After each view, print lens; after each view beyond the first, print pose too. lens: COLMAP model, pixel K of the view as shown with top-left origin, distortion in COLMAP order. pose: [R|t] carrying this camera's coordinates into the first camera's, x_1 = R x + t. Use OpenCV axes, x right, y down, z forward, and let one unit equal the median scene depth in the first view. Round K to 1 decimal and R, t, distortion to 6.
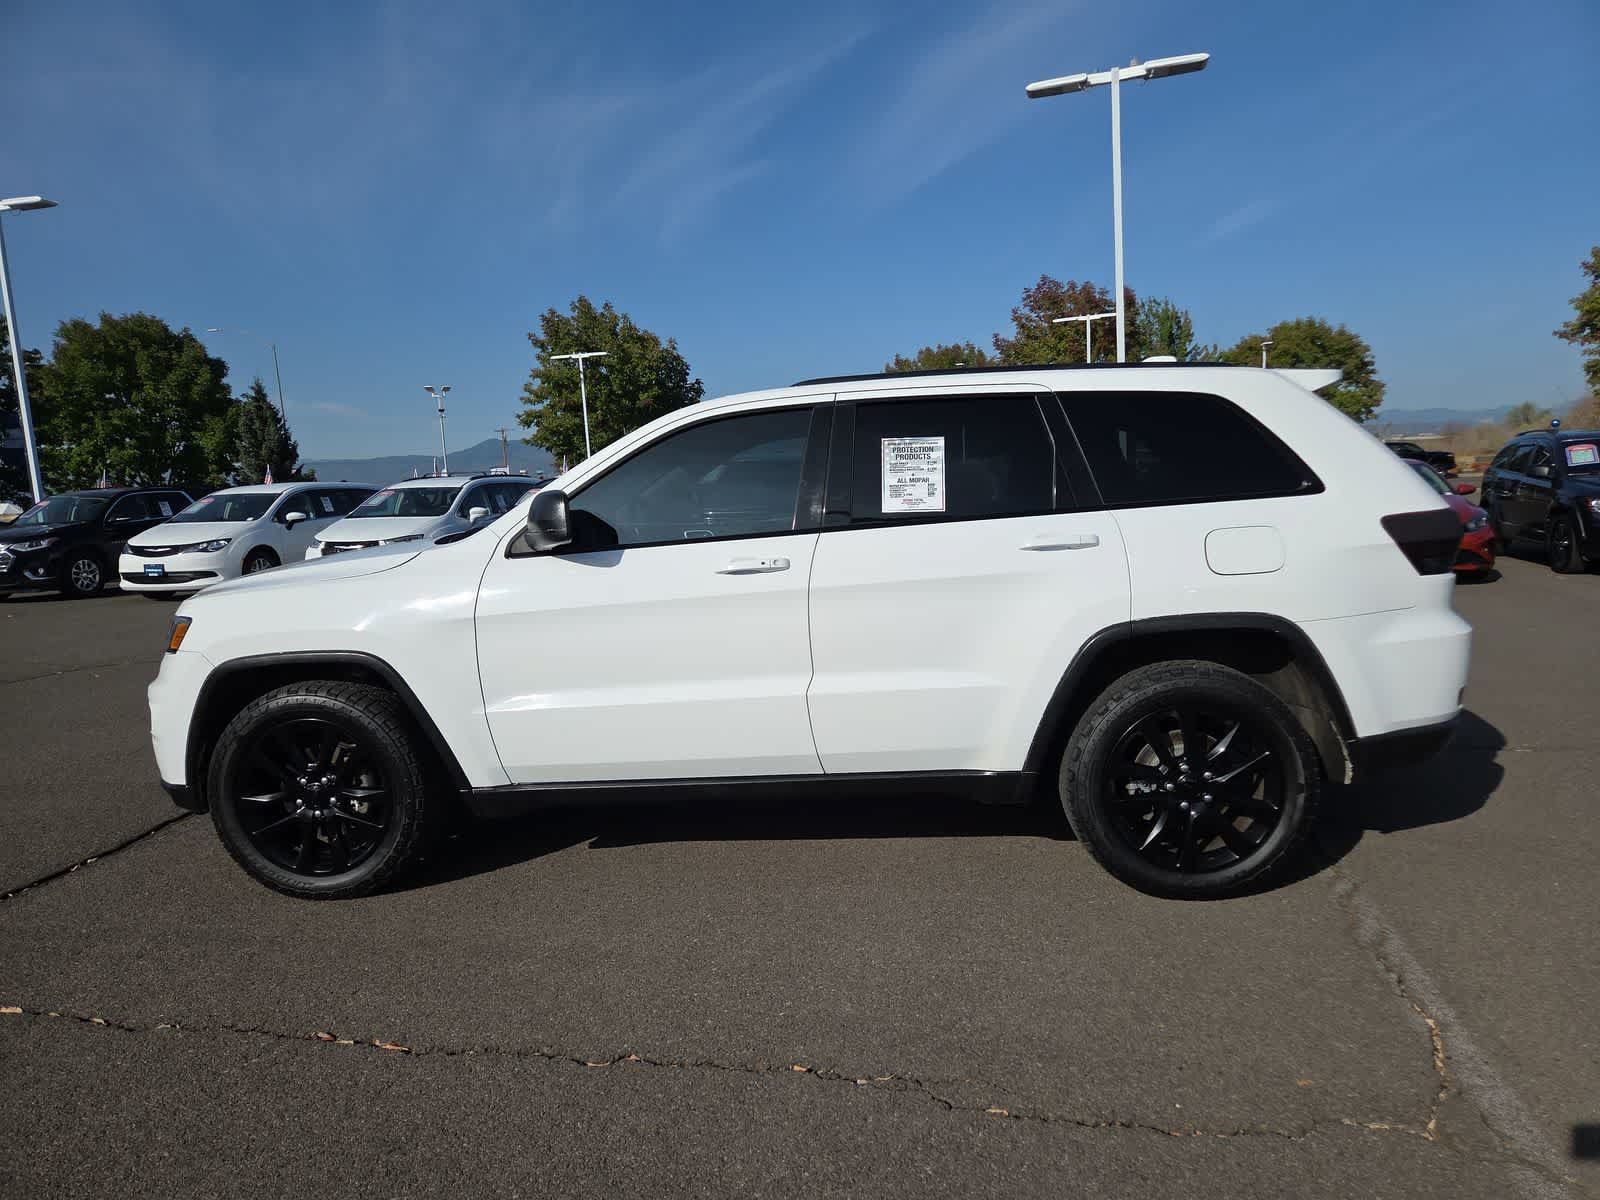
lens RADIAL K [[1089.3, 0, 815.1], [0, 1089.3, 626.9], [0, 0, 1]] dist [0.037186, -0.003602]
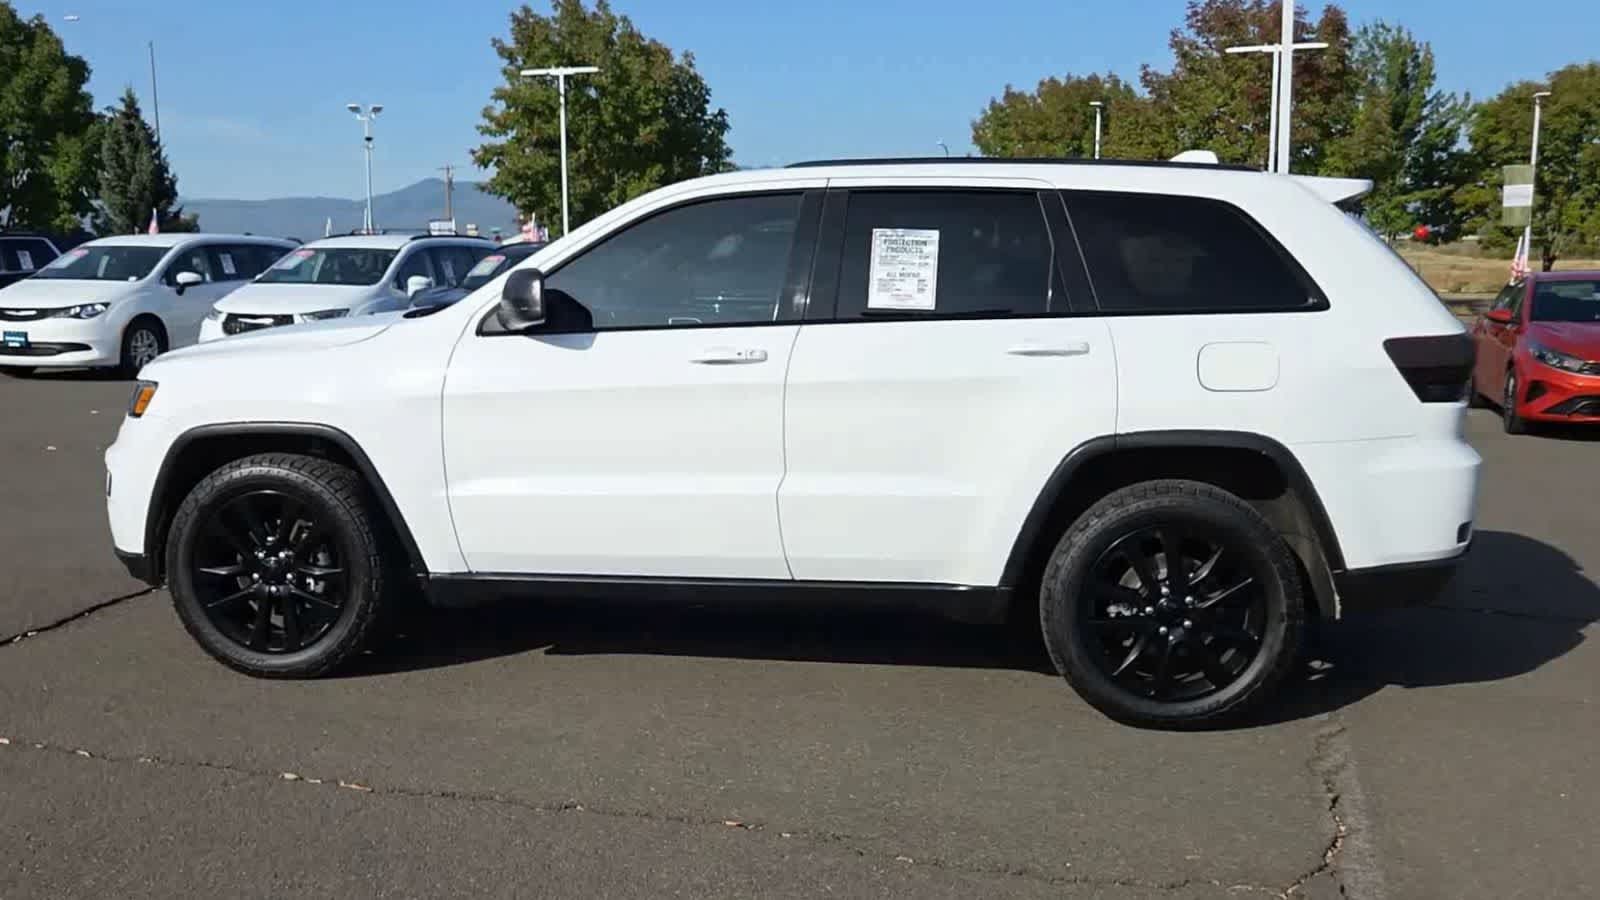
lens RADIAL K [[1572.9, 0, 751.8], [0, 1572.9, 509.5], [0, 0, 1]] dist [-0.015234, 0.020934]
pose [[0.995355, 0.059572, -0.075633, 0.068958], [-0.057525, 0.997924, 0.028964, 0.034166], [0.077201, -0.024479, 0.996715, -0.348278]]
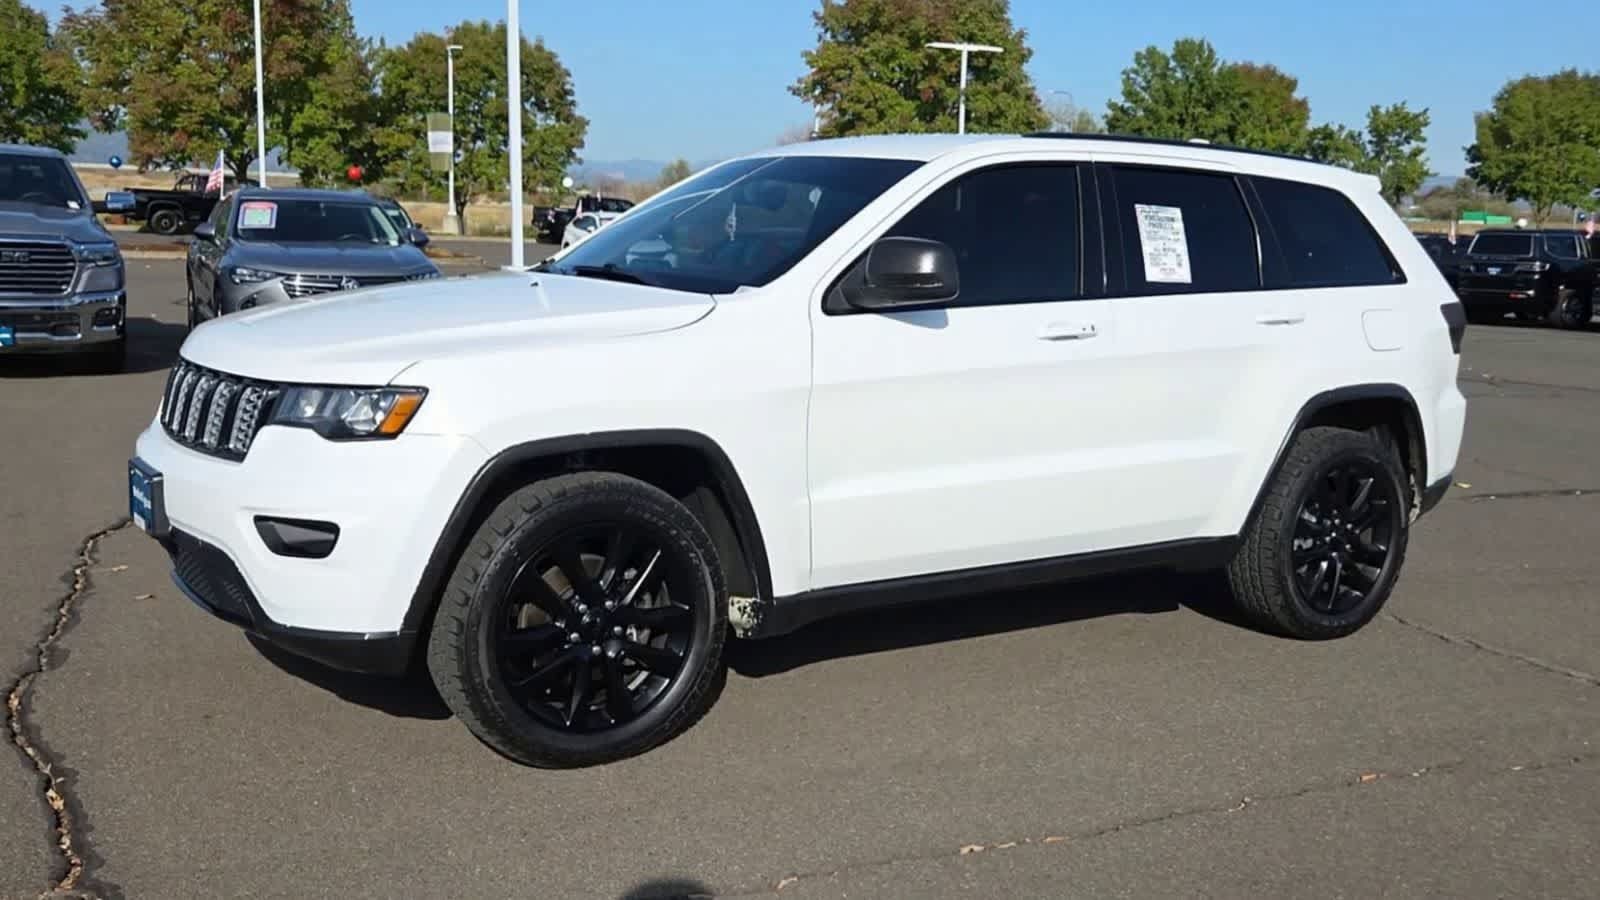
lens RADIAL K [[1610.5, 0, 829.1], [0, 1610.5, 457.6], [0, 0, 1]] dist [0.002076, 0.026476]
pose [[0.773058, -0.022566, 0.633934, -1.002642], [0.015184, 0.999739, 0.017070, 0.023458], [-0.634153, -0.003571, 0.773199, 0.053053]]
